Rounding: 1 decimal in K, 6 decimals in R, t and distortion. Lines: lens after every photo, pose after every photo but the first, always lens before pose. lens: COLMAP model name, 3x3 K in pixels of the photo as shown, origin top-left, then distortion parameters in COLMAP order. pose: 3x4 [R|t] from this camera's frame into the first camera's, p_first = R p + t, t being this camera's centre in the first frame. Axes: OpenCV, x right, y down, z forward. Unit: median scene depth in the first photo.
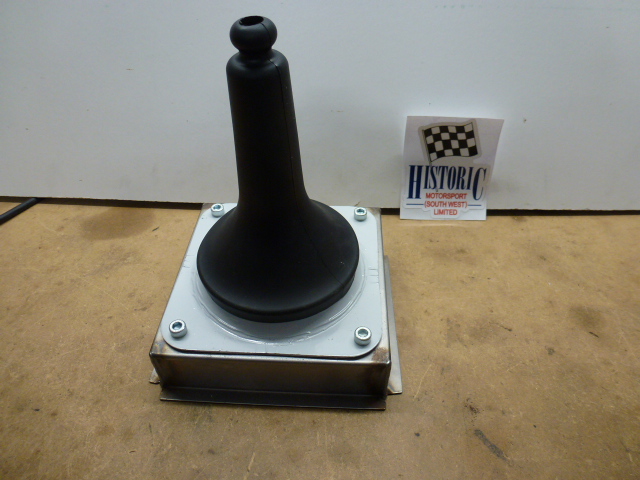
lens RADIAL K [[454.1, 0, 321.7], [0, 454.1, 235.7], [0, 0, 1]] dist [-0.063383, 0.018331]
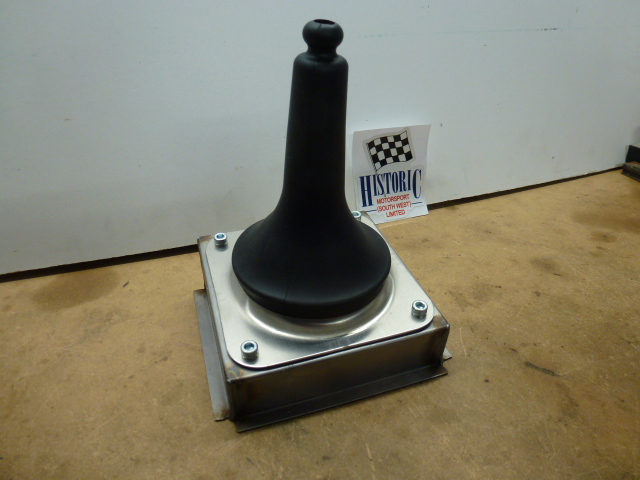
lens RADIAL K [[454.1, 0, 320.7], [0, 454.1, 238.2], [0, 0, 1]] dist [-0.052525, 0.005007]
pose [[0.926541, -0.189106, 0.325209, -0.318016], [0.225078, 0.971338, -0.076438, 0.059799], [-0.301433, 0.144020, 0.942548, 0.009254]]
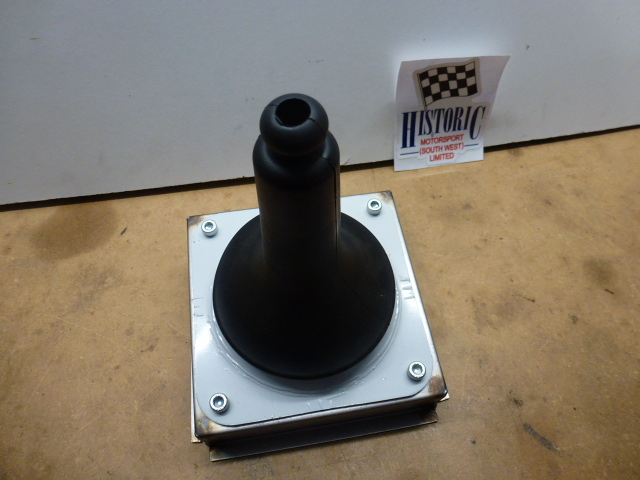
lens RADIAL K [[454.1, 0, 321.7], [0, 454.1, 235.7], [0, 0, 1]] dist [-0.063383, 0.018331]
pose [[0.977797, -0.171901, 0.119844, -0.118836], [0.126026, 0.939310, 0.319084, -0.261443], [-0.167422, -0.296895, 0.940119, 0.151279]]
